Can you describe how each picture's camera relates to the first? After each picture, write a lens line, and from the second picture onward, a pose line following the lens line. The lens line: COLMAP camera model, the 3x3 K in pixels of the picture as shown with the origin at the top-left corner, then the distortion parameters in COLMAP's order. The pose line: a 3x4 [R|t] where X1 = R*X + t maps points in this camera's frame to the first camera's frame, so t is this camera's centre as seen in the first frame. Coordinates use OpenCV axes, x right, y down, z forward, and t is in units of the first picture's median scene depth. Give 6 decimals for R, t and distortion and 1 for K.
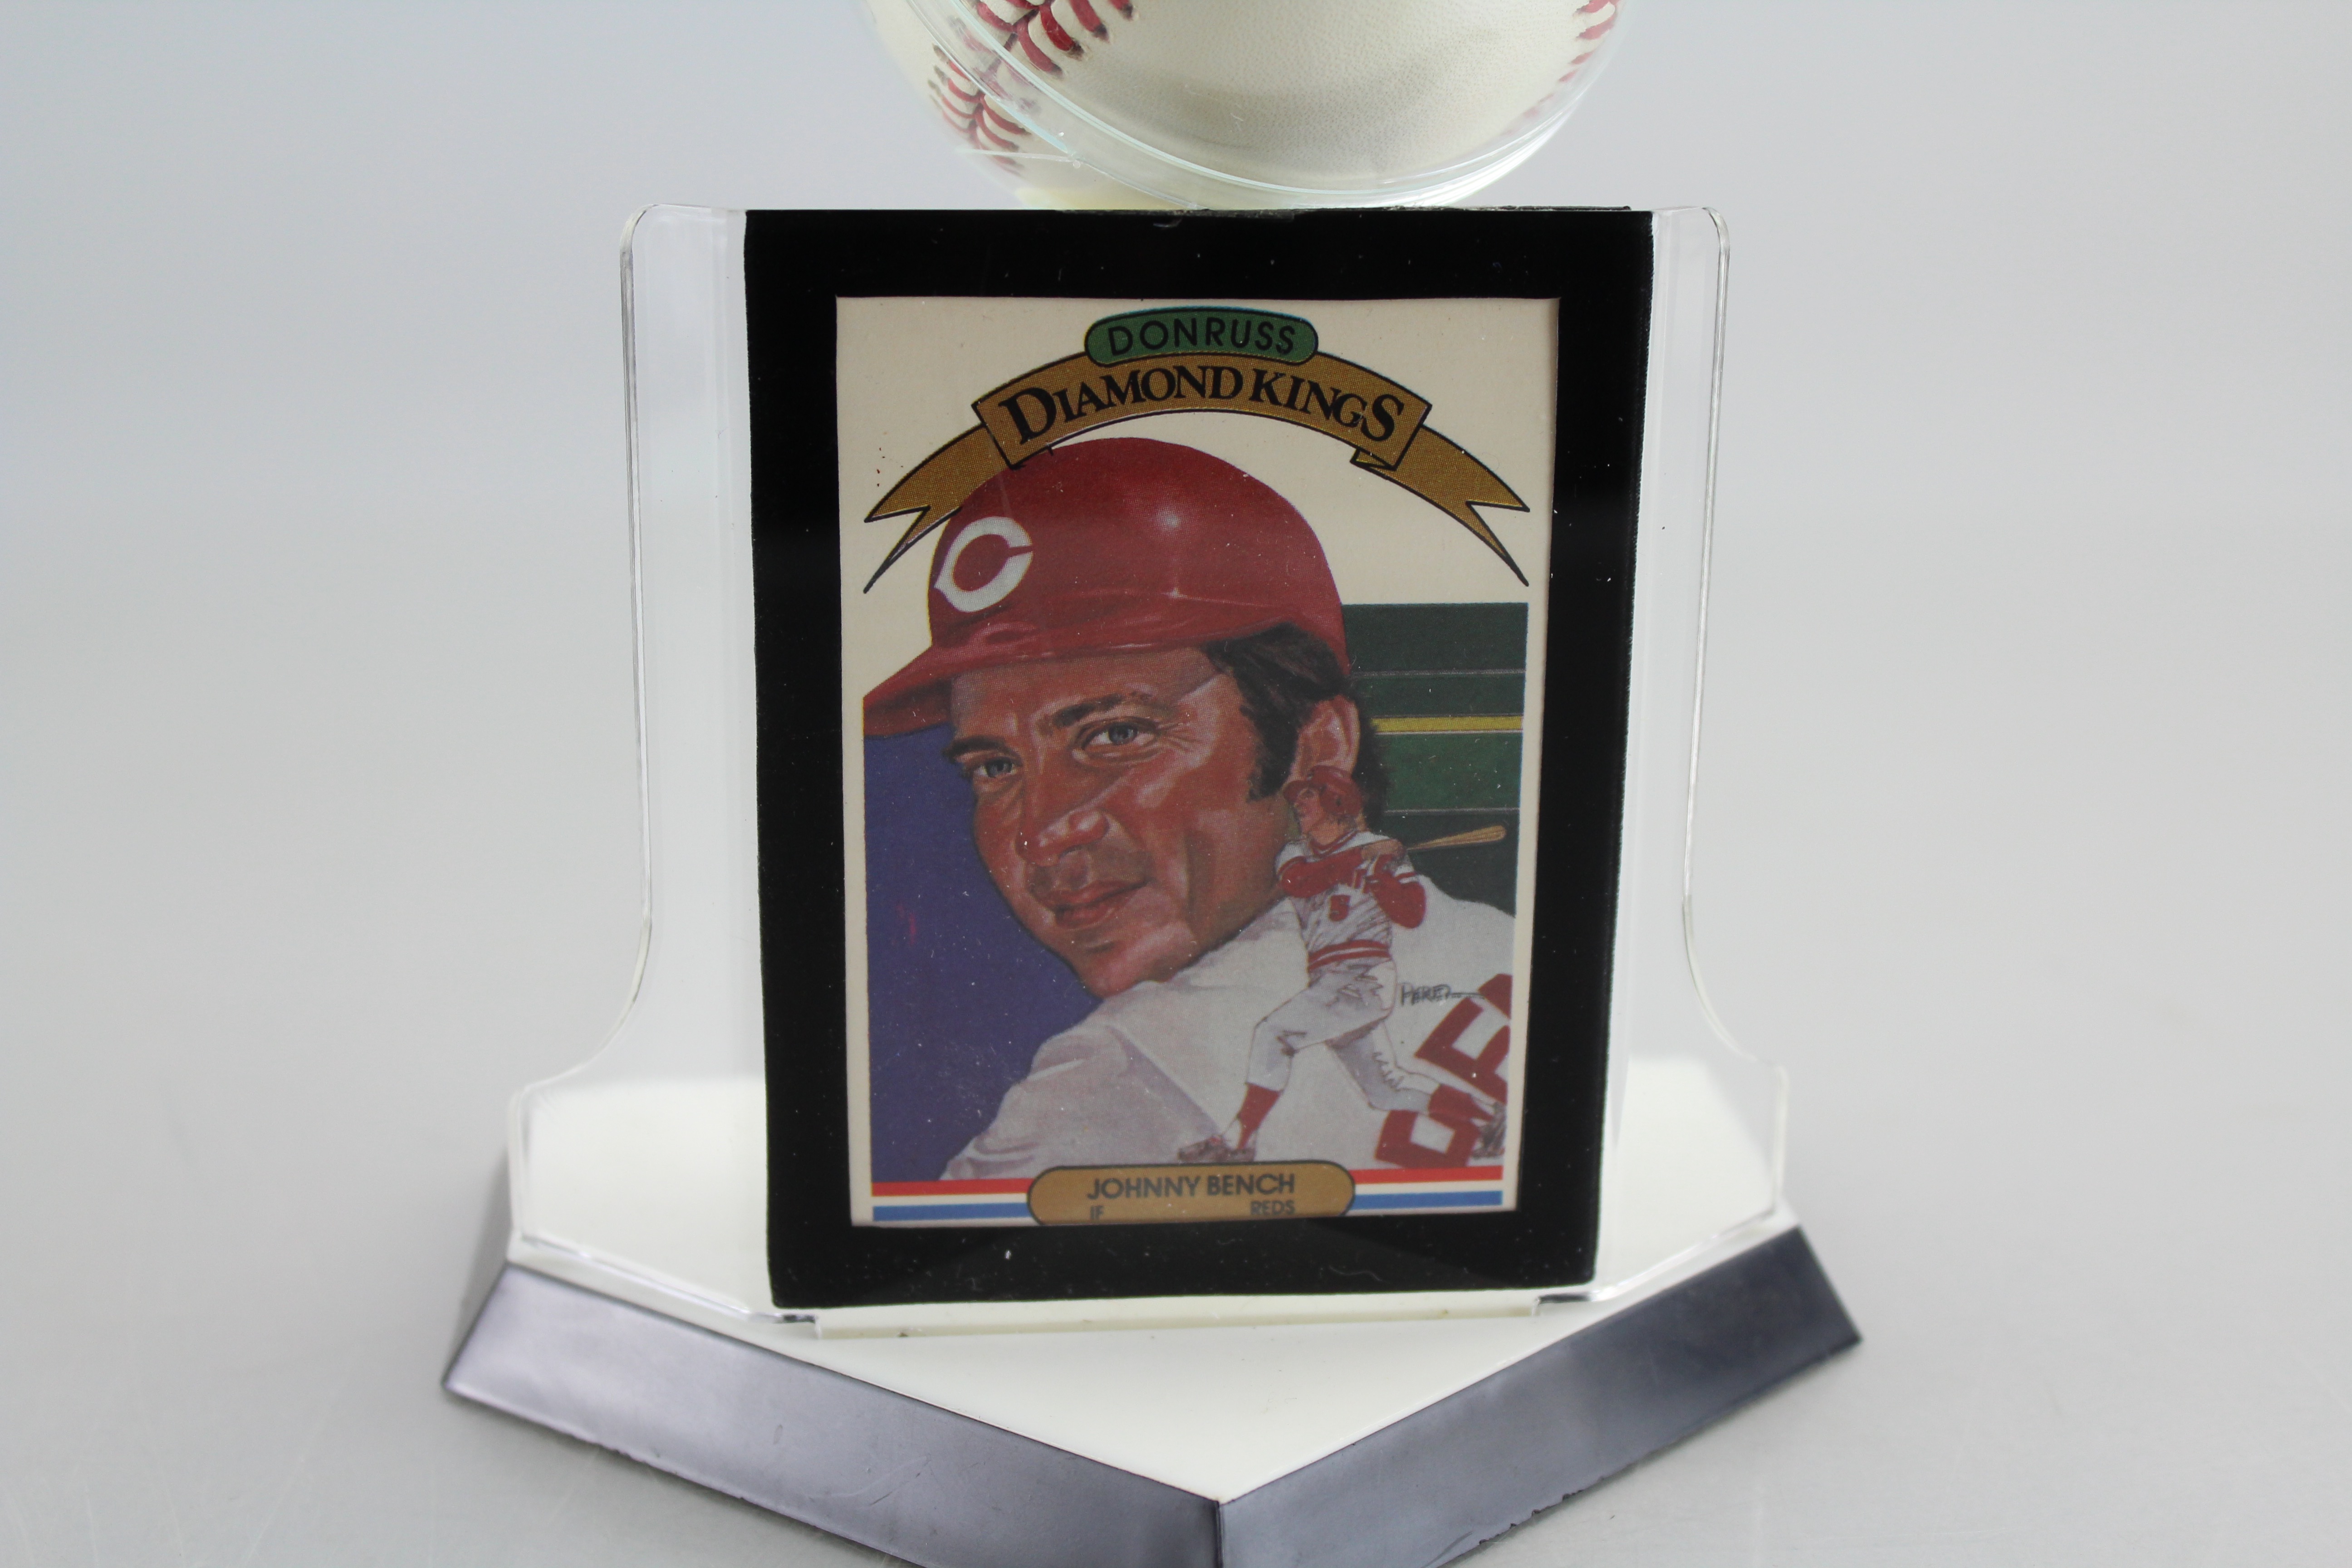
lens RADIAL K [[3430.8, 0, 1176.0], [0, 3430.8, 784.0], [0, 0, 1]] dist [-0.071134, -0.016223]
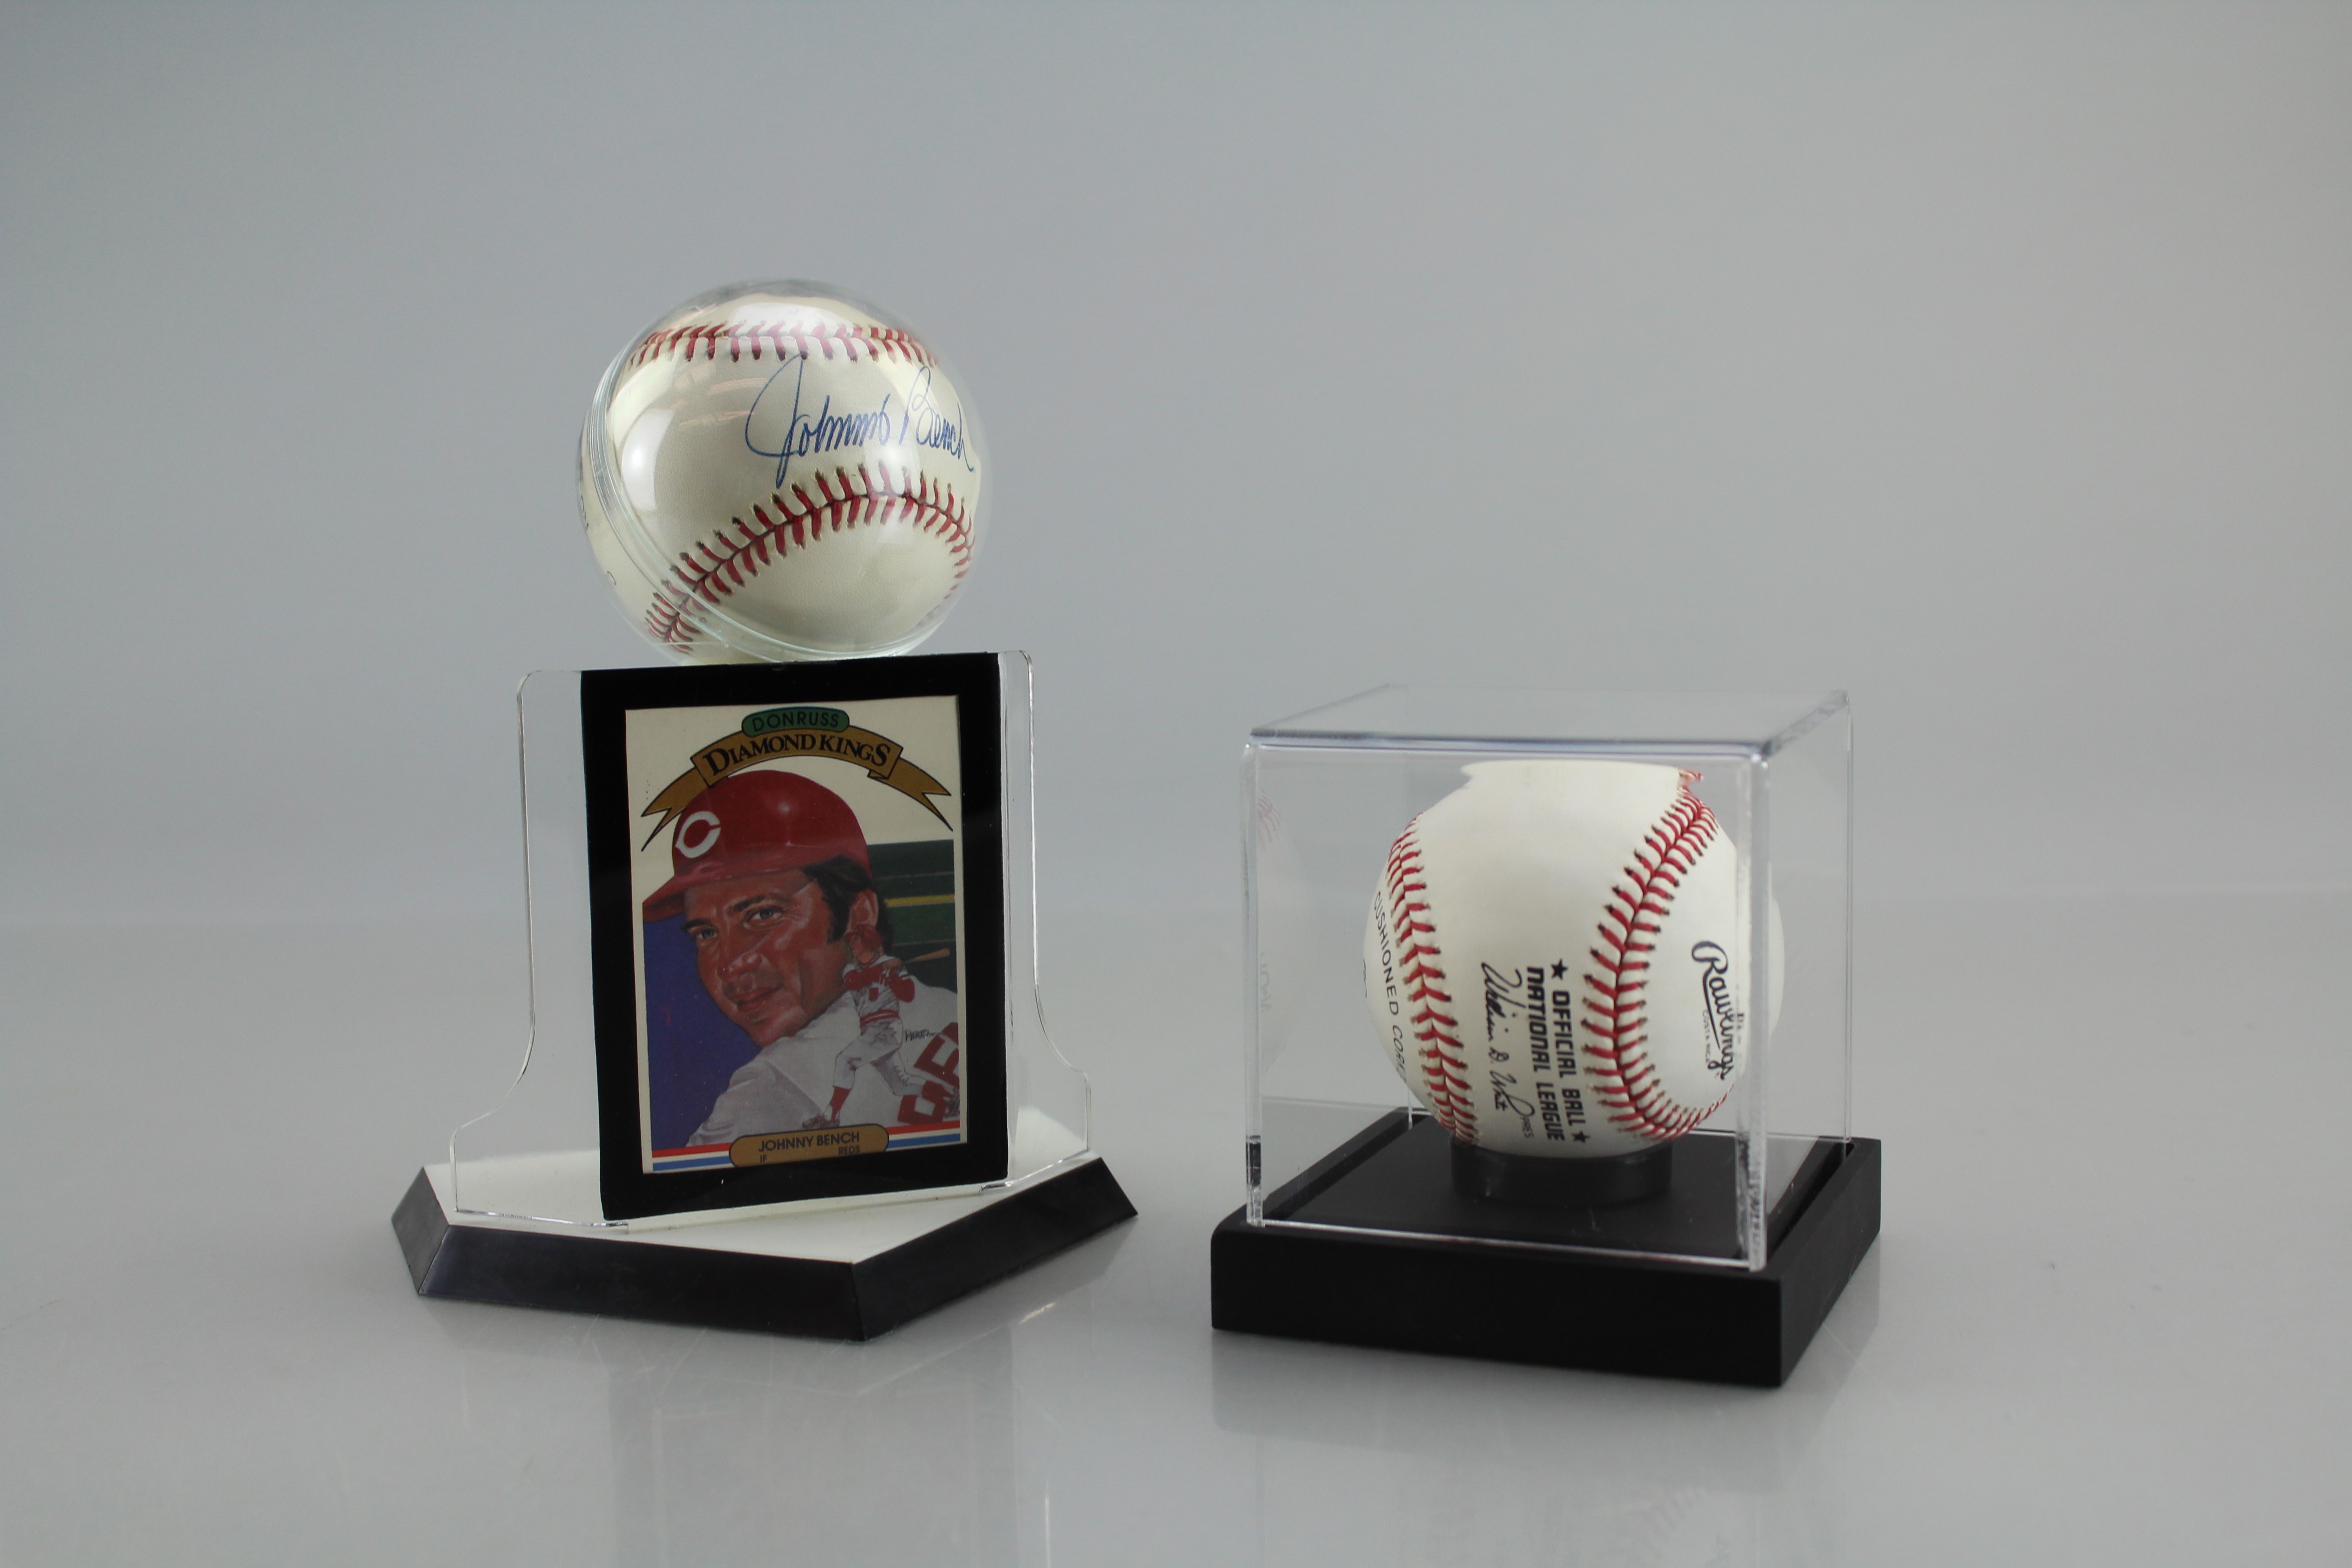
lens RADIAL K [[2958.0, 0, 1176.0], [0, 2958.0, 784.0], [0, 0, 1]] dist [-0.090730, -0.001205]
pose [[0.966736, -0.057244, 0.249287, -0.214978], [0.097082, 0.983821, -0.150570, 0.199422], [-0.236635, 0.169763, 0.956653, -0.774958]]
